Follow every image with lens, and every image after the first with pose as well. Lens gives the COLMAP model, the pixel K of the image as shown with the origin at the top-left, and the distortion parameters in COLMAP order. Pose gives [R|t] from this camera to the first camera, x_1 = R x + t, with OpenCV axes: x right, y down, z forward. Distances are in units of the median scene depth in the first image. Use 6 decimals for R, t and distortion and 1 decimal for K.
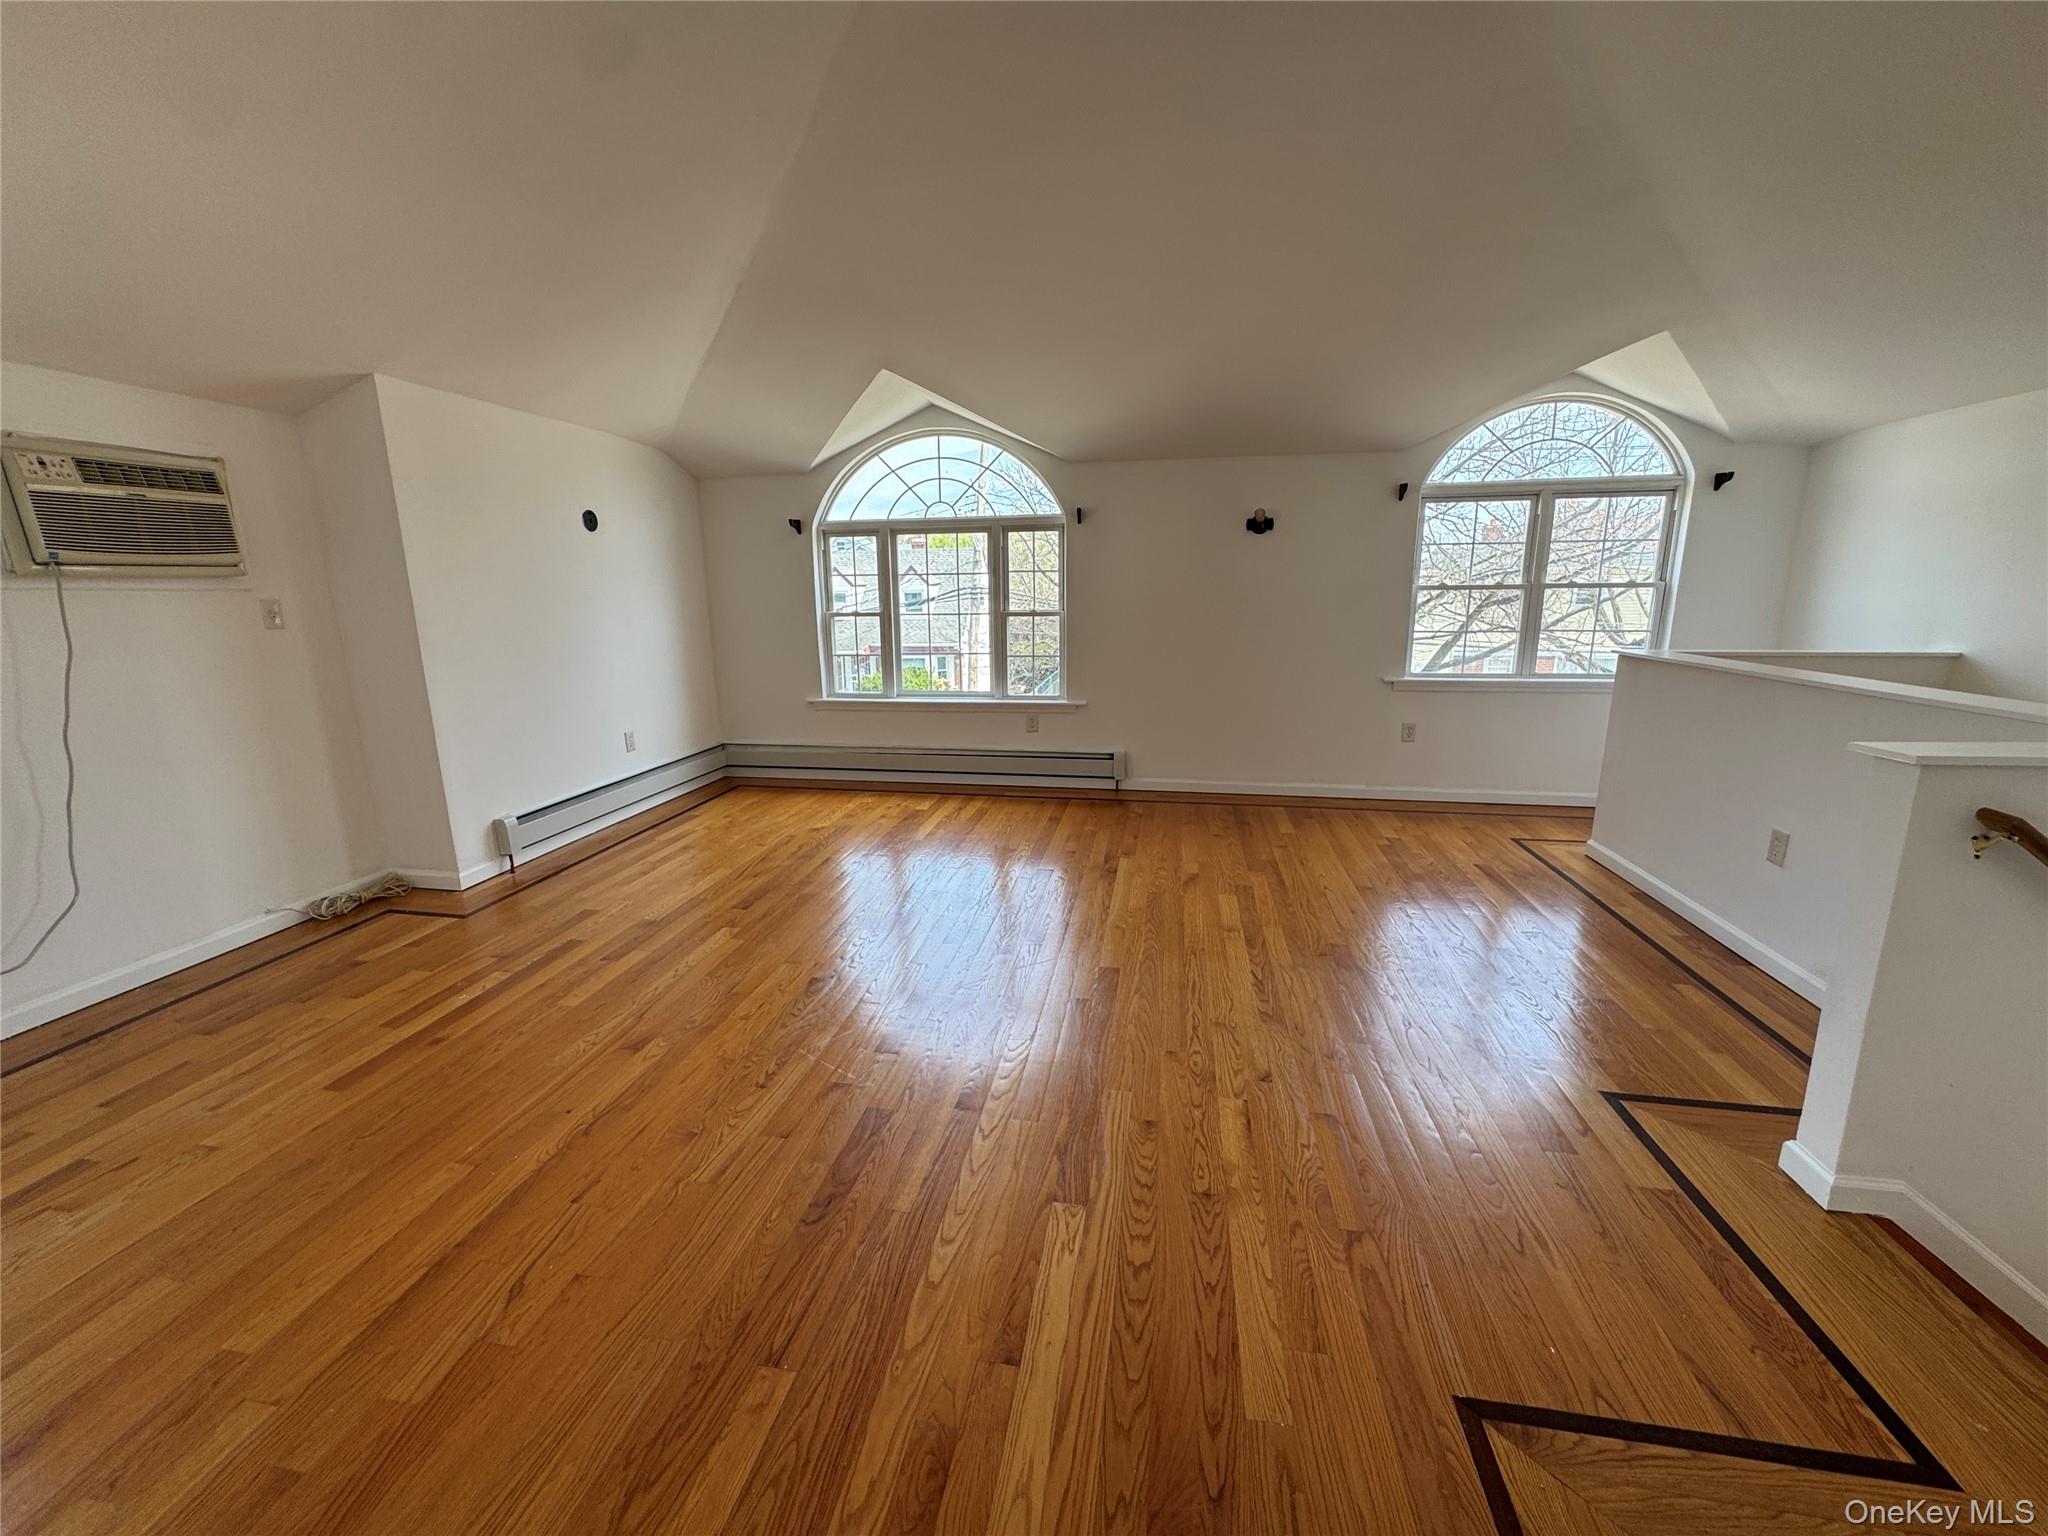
lens RADIAL K [[820.2, 0, 1021.7], [0, 820.2, 777.3], [0, 0, 1]] dist [-0.002177, -0.000131]
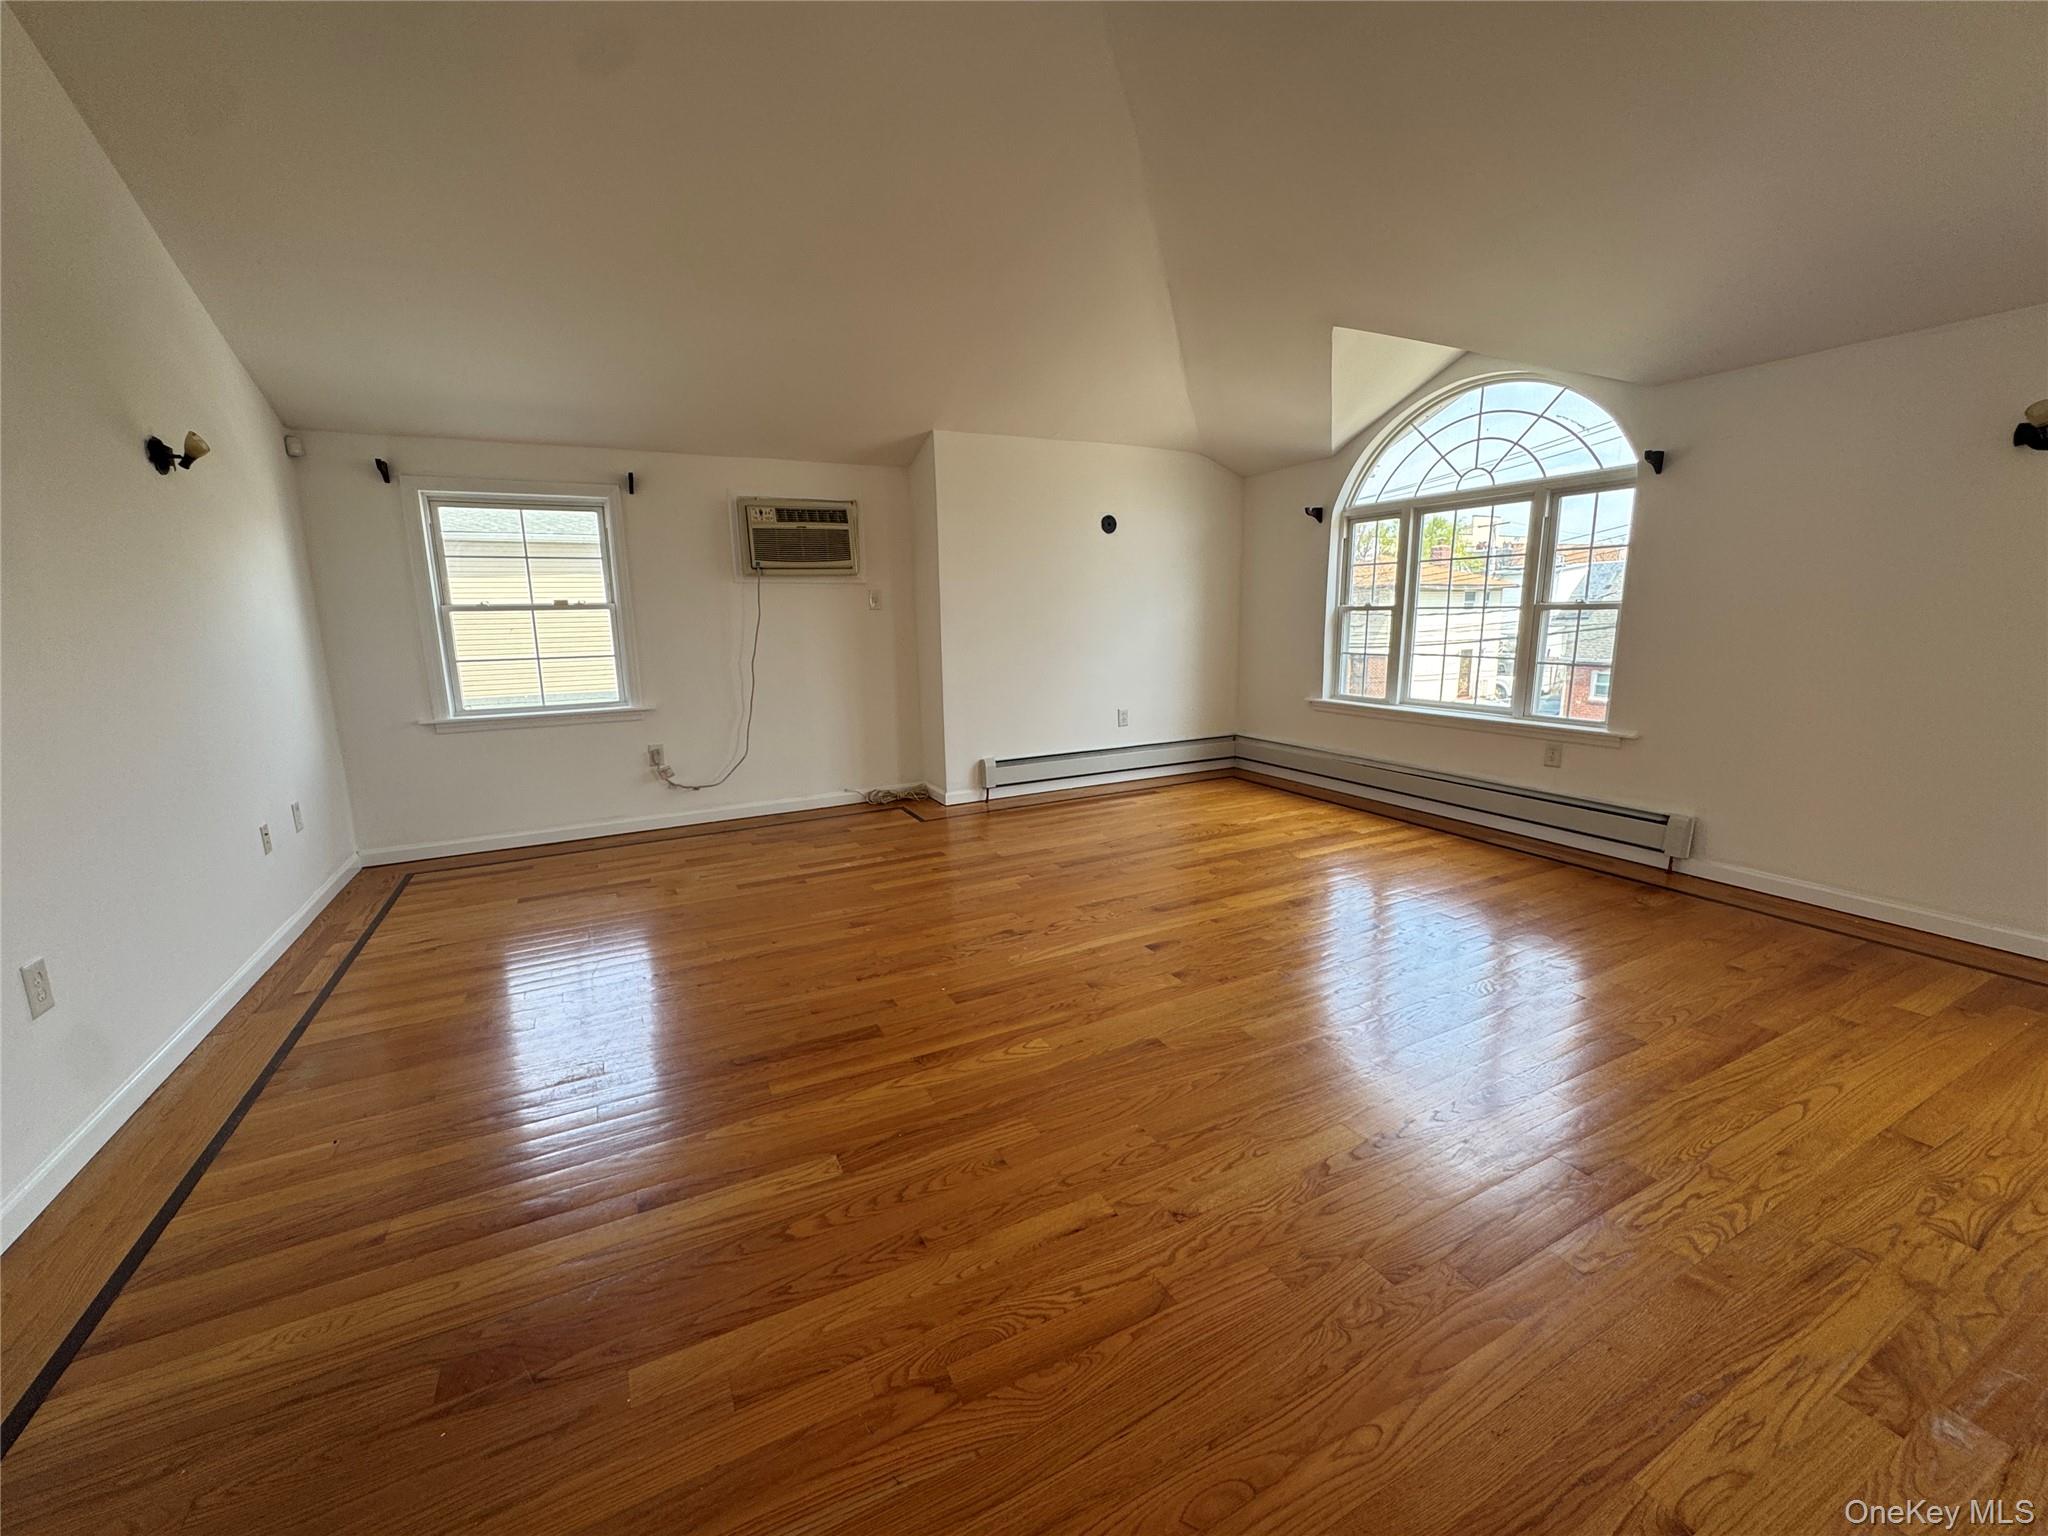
lens RADIAL K [[820.2, 0, 1021.7], [0, 820.2, 777.3], [0, 0, 1]] dist [-0.002177, -0.000131]
pose [[0.605960, 0.160737, -0.779086, 0.314004], [-0.170552, 0.982850, 0.070124, -0.016931], [0.776997, 0.090382, 0.622982, 0.179157]]
